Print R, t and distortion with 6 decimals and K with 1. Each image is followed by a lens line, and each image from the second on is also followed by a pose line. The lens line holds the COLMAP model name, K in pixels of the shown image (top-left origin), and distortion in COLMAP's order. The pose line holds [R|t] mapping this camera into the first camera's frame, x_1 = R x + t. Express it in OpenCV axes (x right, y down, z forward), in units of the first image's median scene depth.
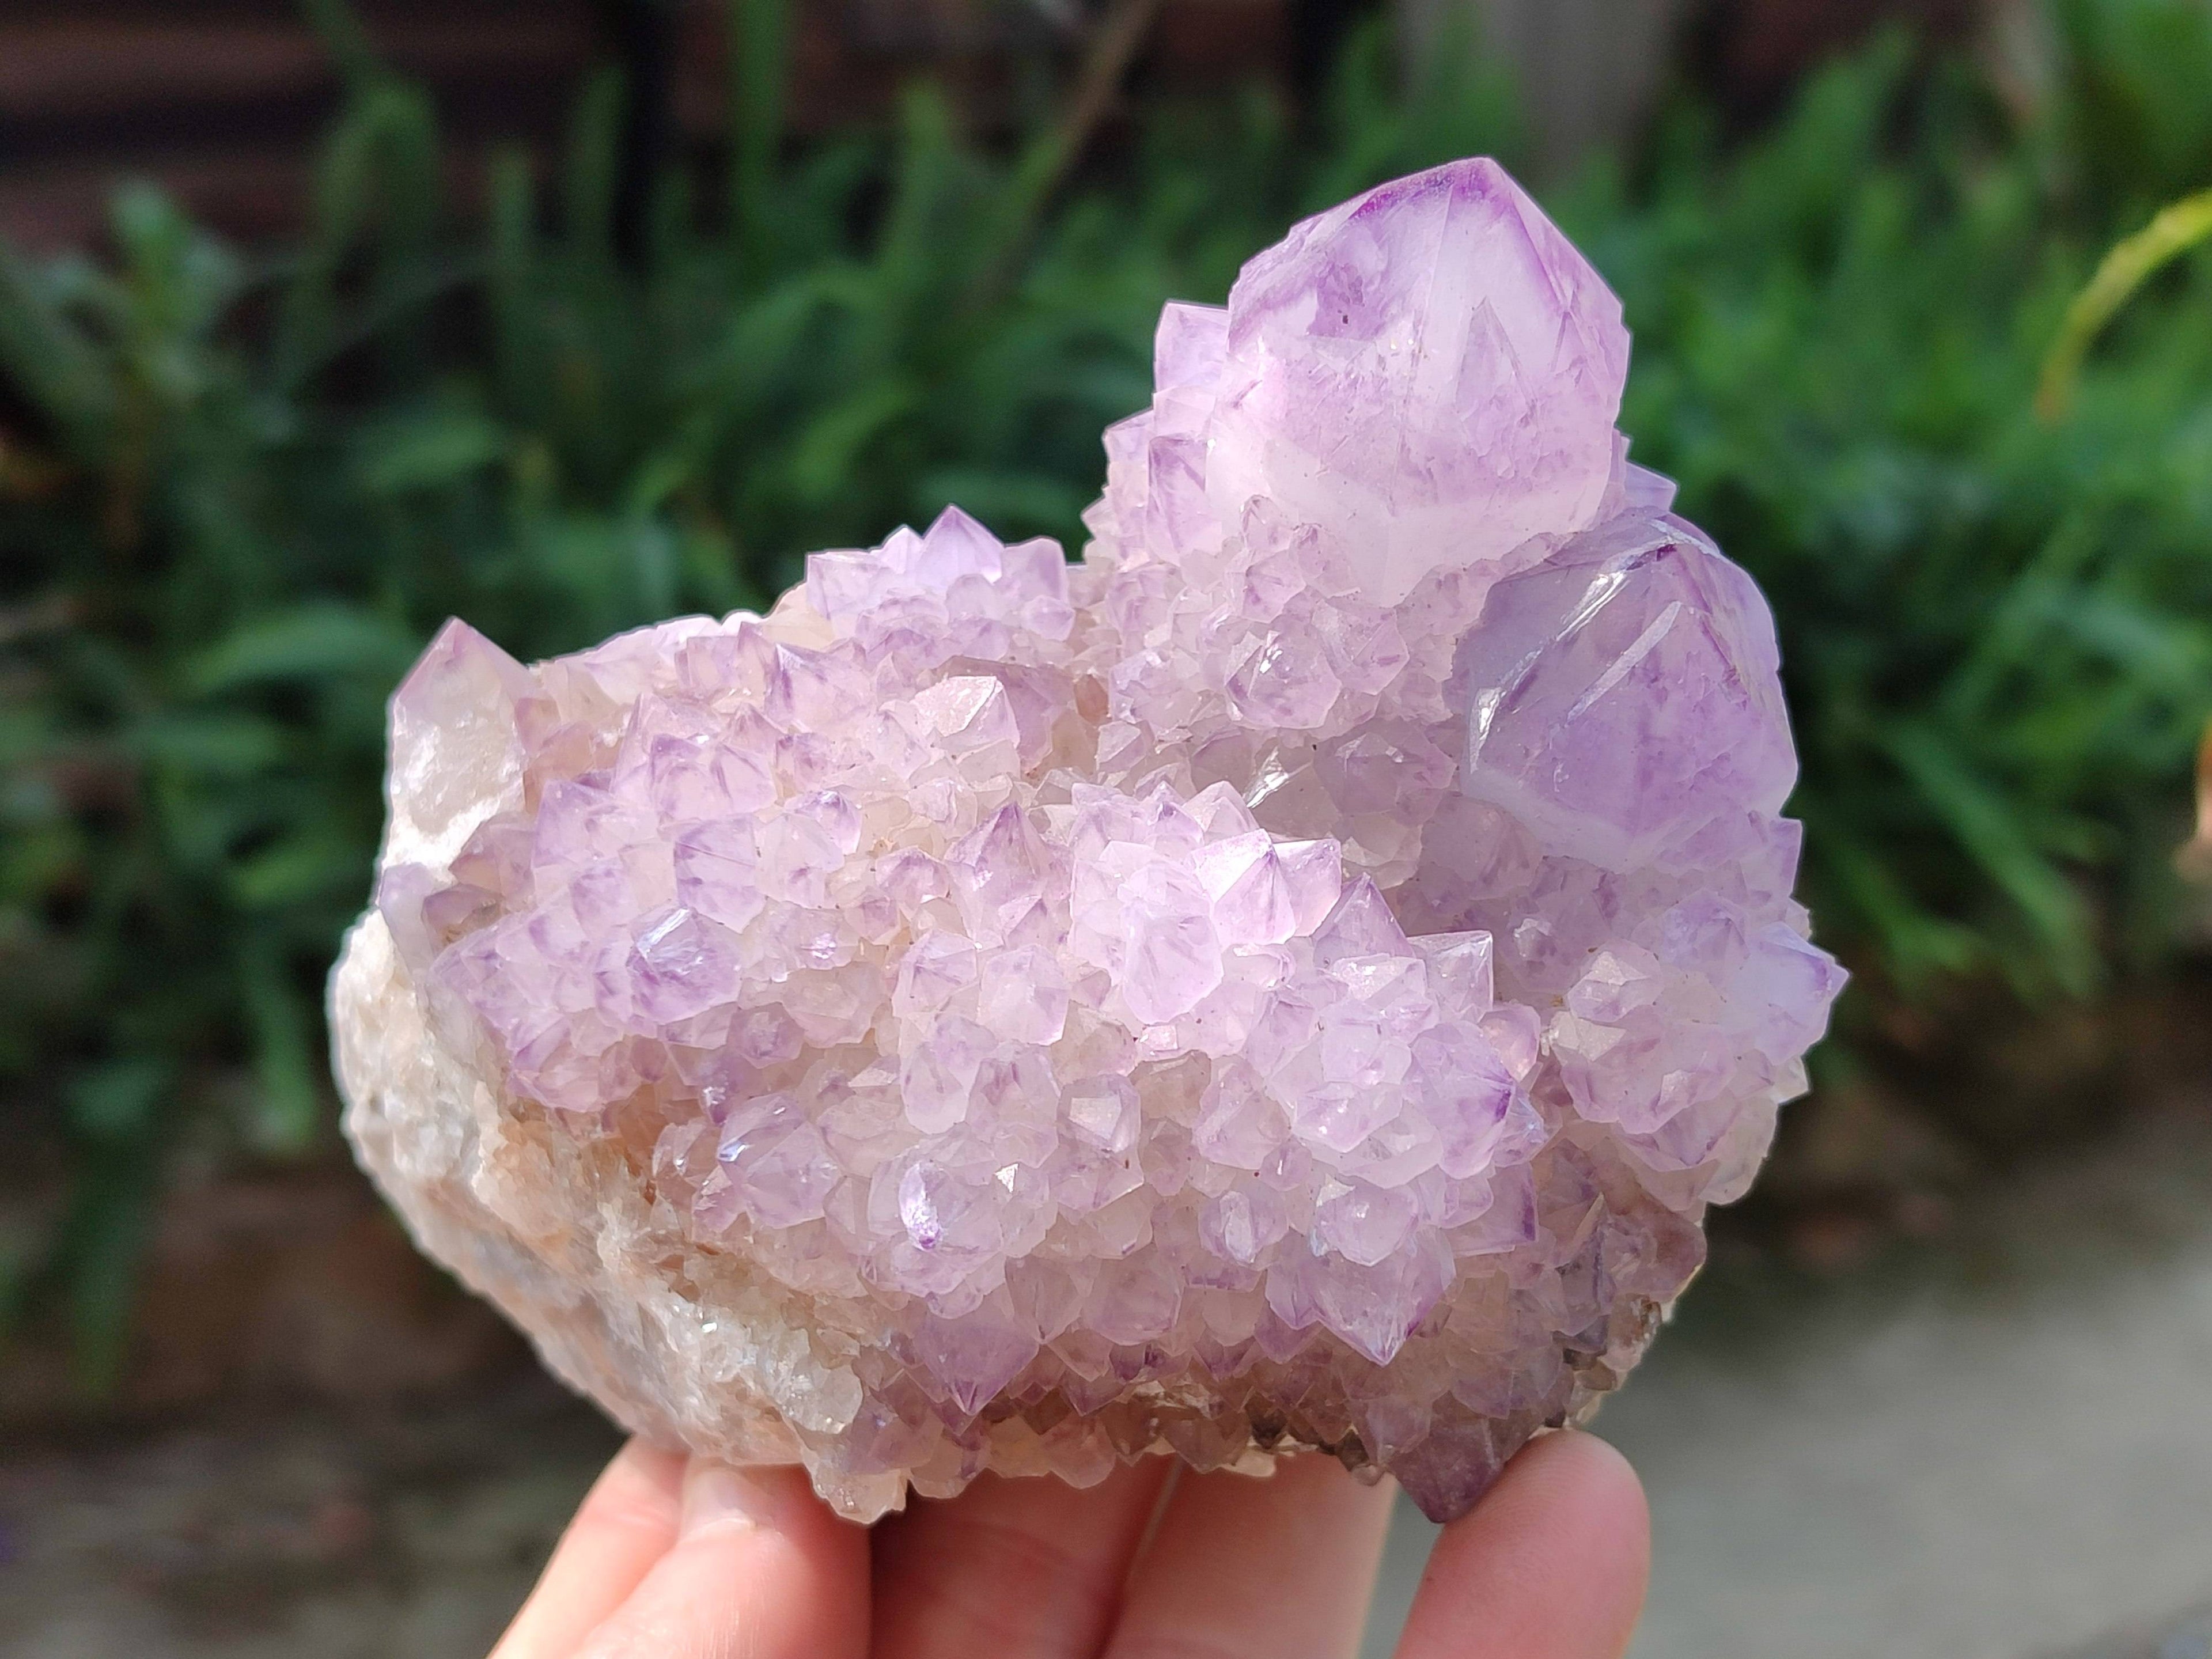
lens RADIAL K [[3453.0, 0, 1080.7], [0, 3453.0, 890.8], [0, 0, 1]] dist [0.400511, -3.157603]
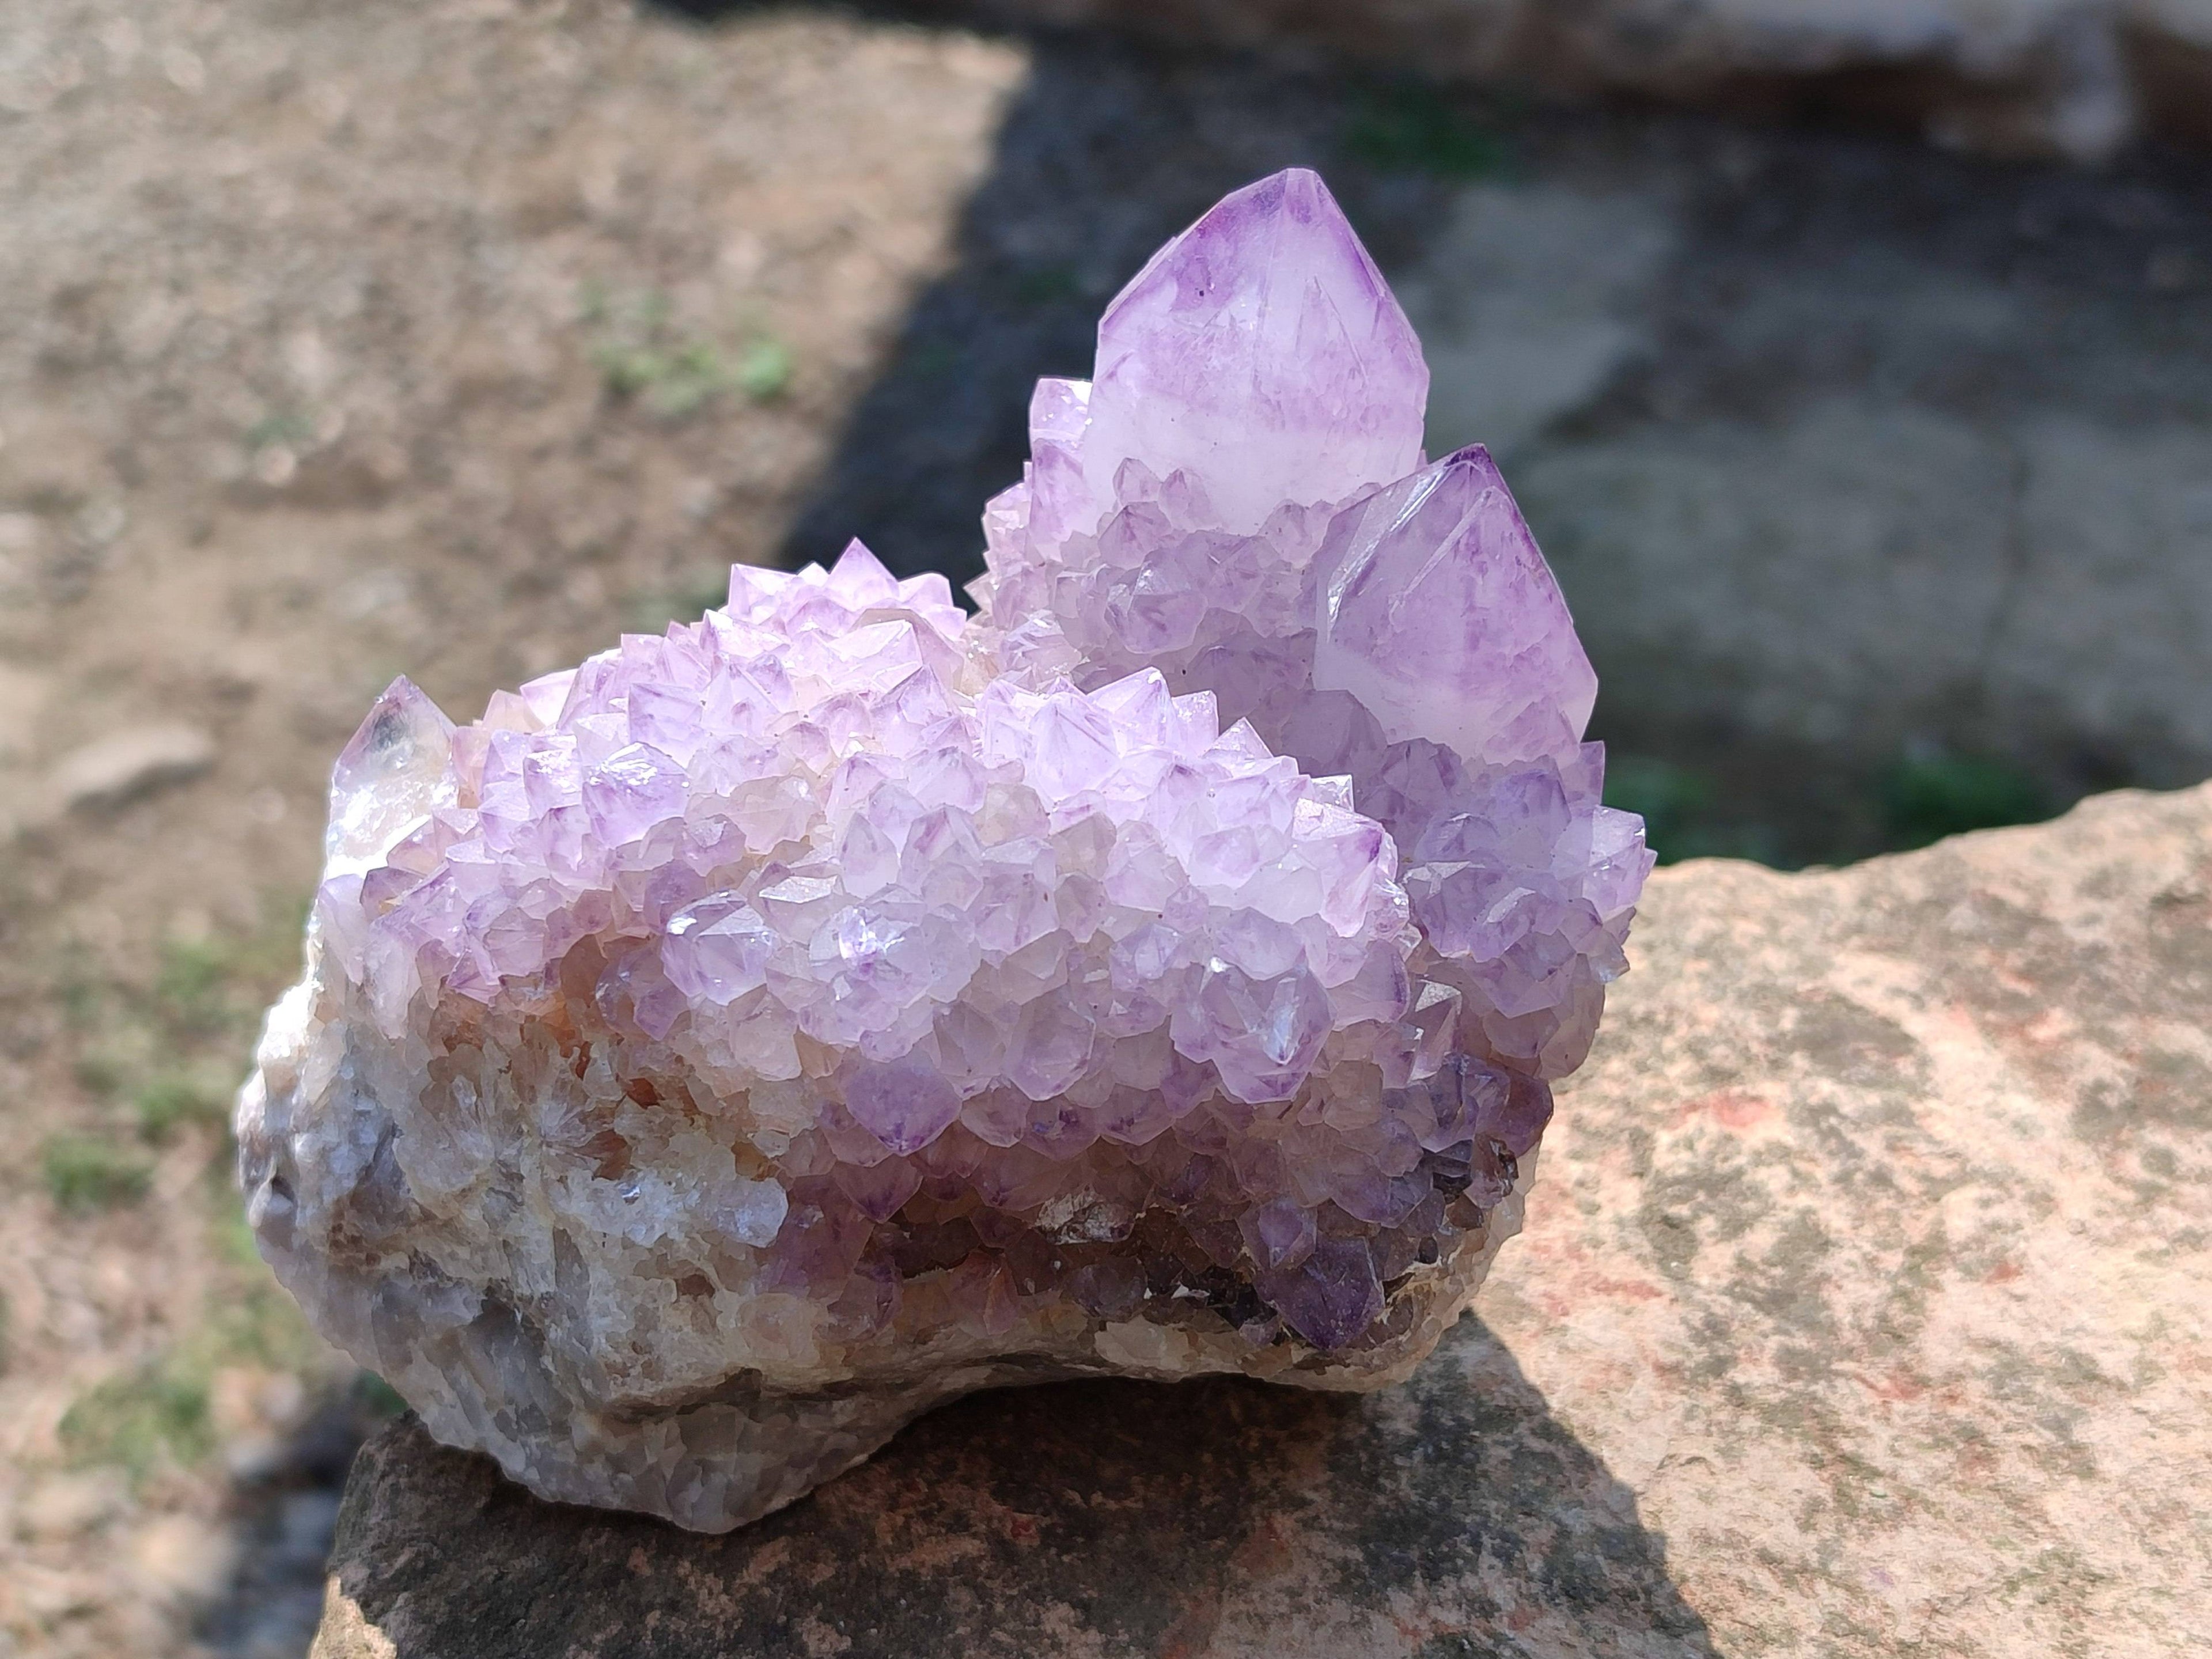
lens RADIAL K [[3453.0, 0, 1080.7], [0, 3453.0, 890.8], [0, 0, 1]] dist [0.400511, -3.157603]
pose [[0.995367, 0.008832, 0.095740, -0.078711], [0.031143, 0.912468, -0.407962, 0.510466], [-0.090963, 0.409053, 0.907965, -0.009914]]
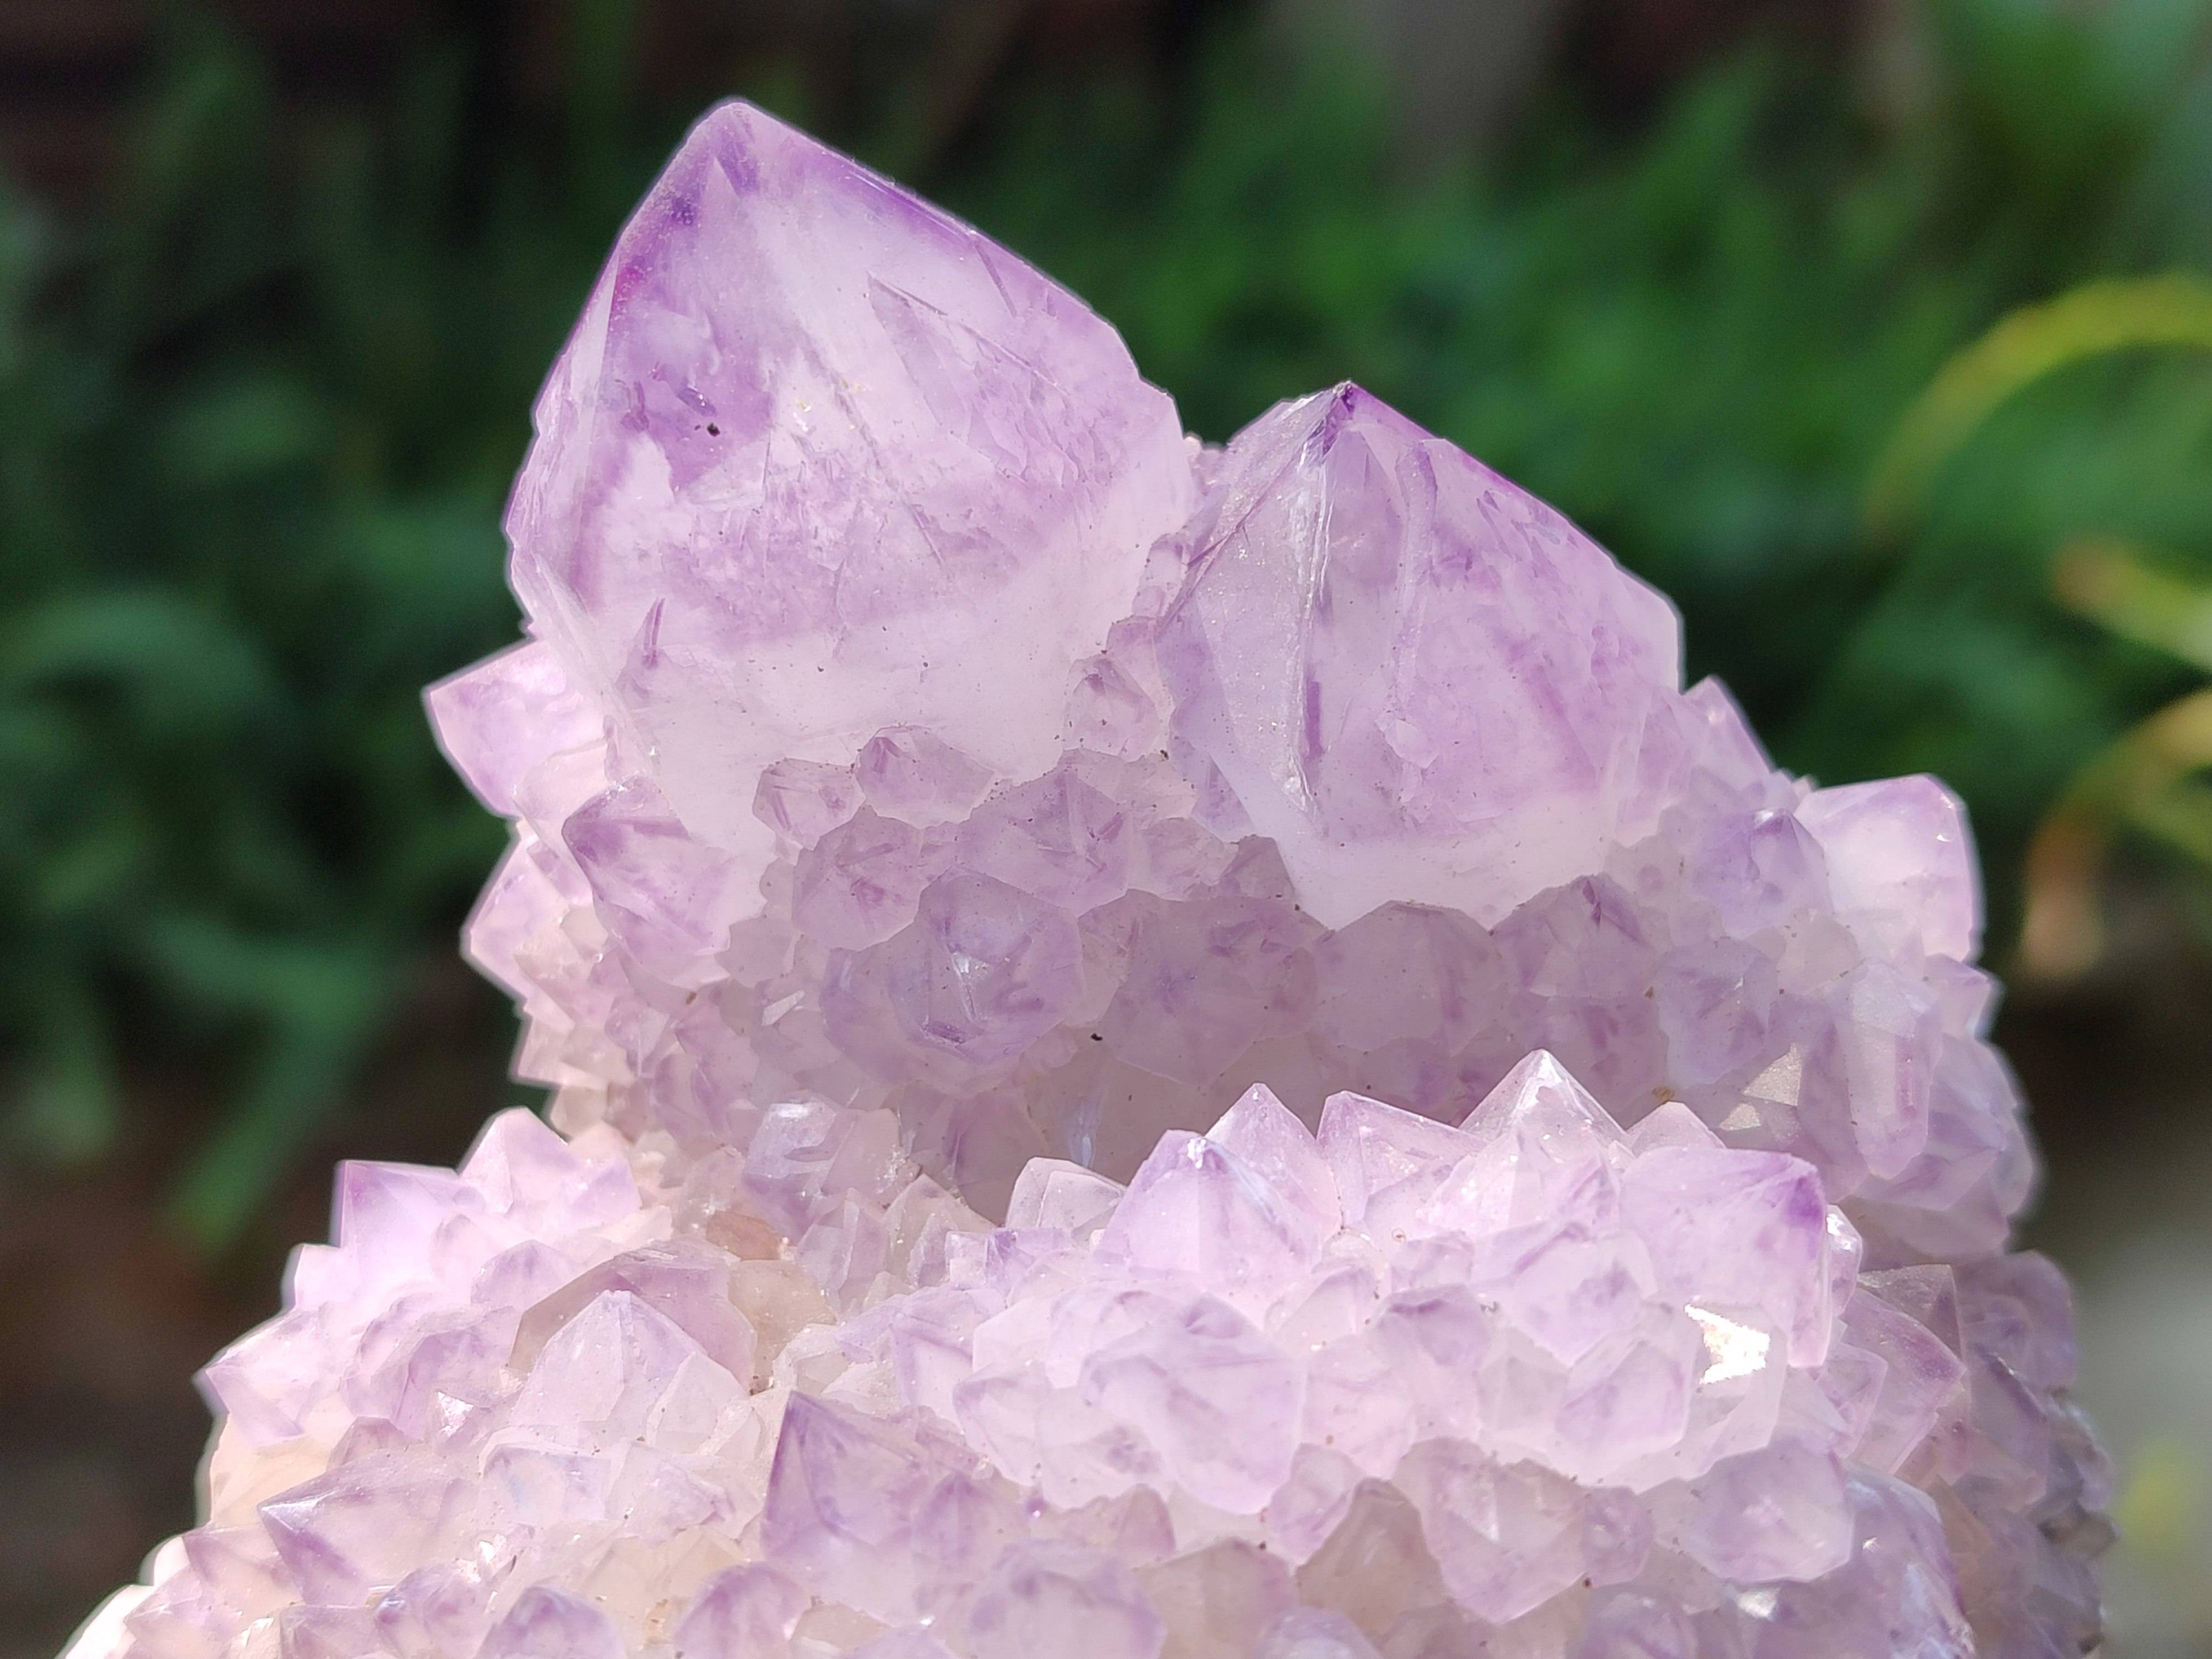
lens RADIAL K [[3453.0, 0, 1080.7], [0, 3453.0, 890.8], [0, 0, 1]] dist [0.400511, -3.157603]
pose [[0.734573, -0.593611, 0.328676, -0.123876], [0.658656, 0.740194, -0.135222, 0.020910], [-0.163015, 0.315815, 0.934712, 0.437166]]
